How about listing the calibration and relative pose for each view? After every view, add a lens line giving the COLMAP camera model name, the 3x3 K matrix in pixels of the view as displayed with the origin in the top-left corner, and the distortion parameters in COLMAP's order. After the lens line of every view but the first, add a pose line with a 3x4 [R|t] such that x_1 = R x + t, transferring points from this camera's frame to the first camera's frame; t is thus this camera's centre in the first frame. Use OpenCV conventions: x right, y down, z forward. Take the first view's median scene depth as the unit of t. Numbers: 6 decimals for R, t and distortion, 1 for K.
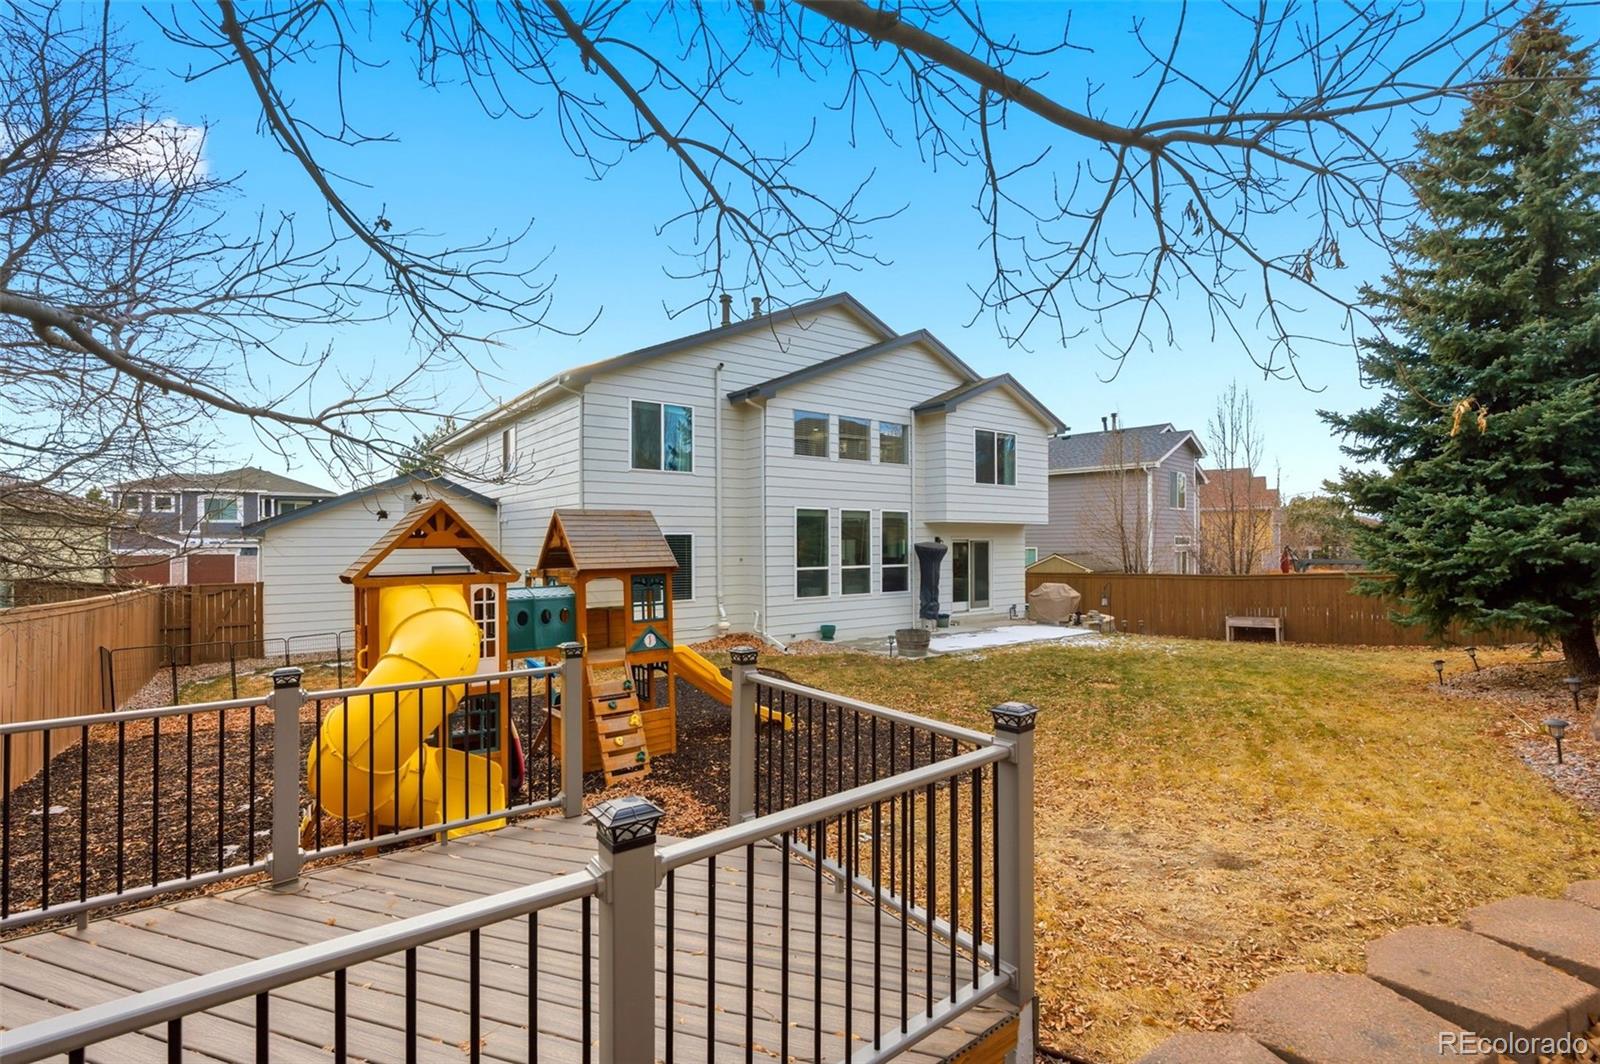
lens RADIAL K [[702.2, 0, 805.1], [0, 702.2, 539.2], [0, 0, 1]] dist [-0.013076, 0.002038]
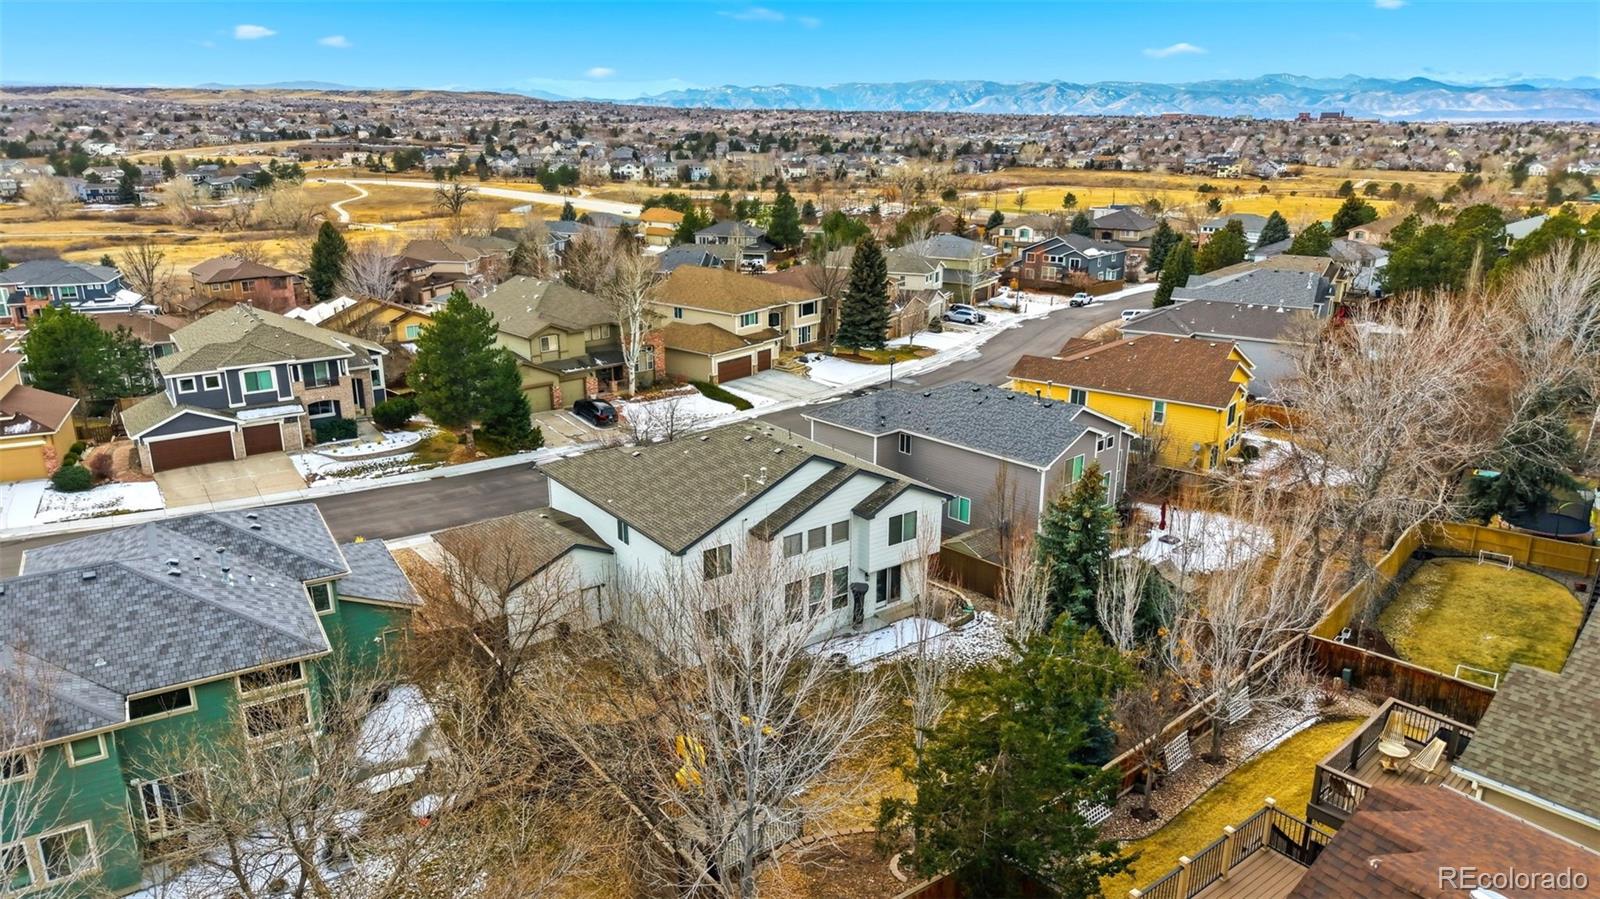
lens RADIAL K [[1070.8, 0, 798.4], [0, 1070.8, 457.9], [0, 0, 1]] dist [0.035689, -0.014019]
pose [[0.999686, 0.008947, -0.023422, 0.080432], [-0.001120, 0.949167, 0.314770, -1.164824], [0.025047, -0.314645, 0.948879, -1.517054]]
